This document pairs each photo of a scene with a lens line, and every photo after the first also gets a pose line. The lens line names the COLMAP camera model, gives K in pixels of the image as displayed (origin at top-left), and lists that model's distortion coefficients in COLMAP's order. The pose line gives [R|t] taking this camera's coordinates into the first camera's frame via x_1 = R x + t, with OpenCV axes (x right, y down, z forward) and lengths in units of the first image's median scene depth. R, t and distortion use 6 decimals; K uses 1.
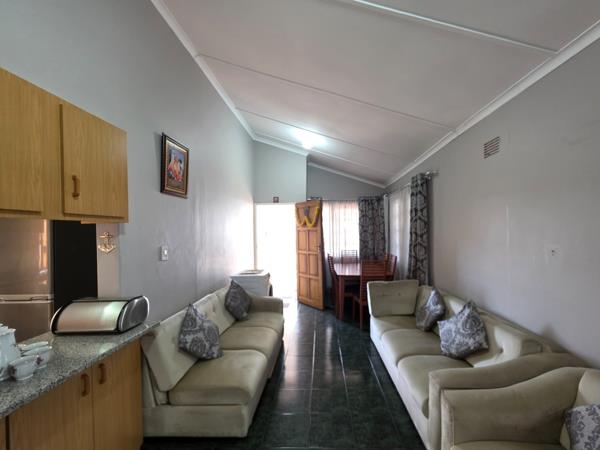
lens RADIAL K [[256.9, 0, 311.1], [0, 256.9, 232.7], [0, 0, 1]] dist [0.000808, 0.000046]
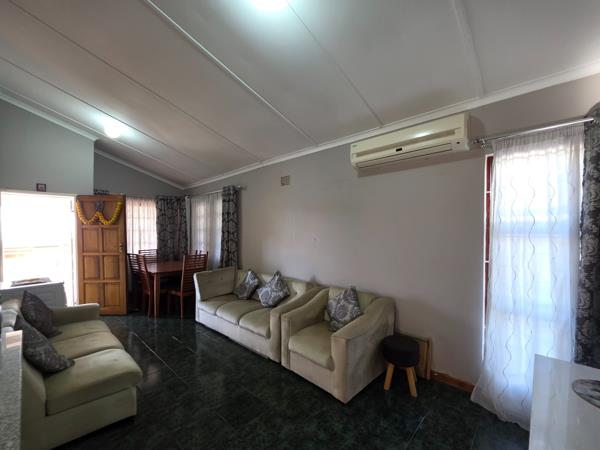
lens RADIAL K [[256.9, 0, 311.1], [0, 256.9, 232.7], [0, 0, 1]] dist [0.000808, 0.000046]
pose [[0.644271, -0.001201, 0.764797, -0.299678], [0.002279, 0.999997, -0.000350, 0.009661], [-0.764794, 0.001968, 0.644272, -0.139293]]
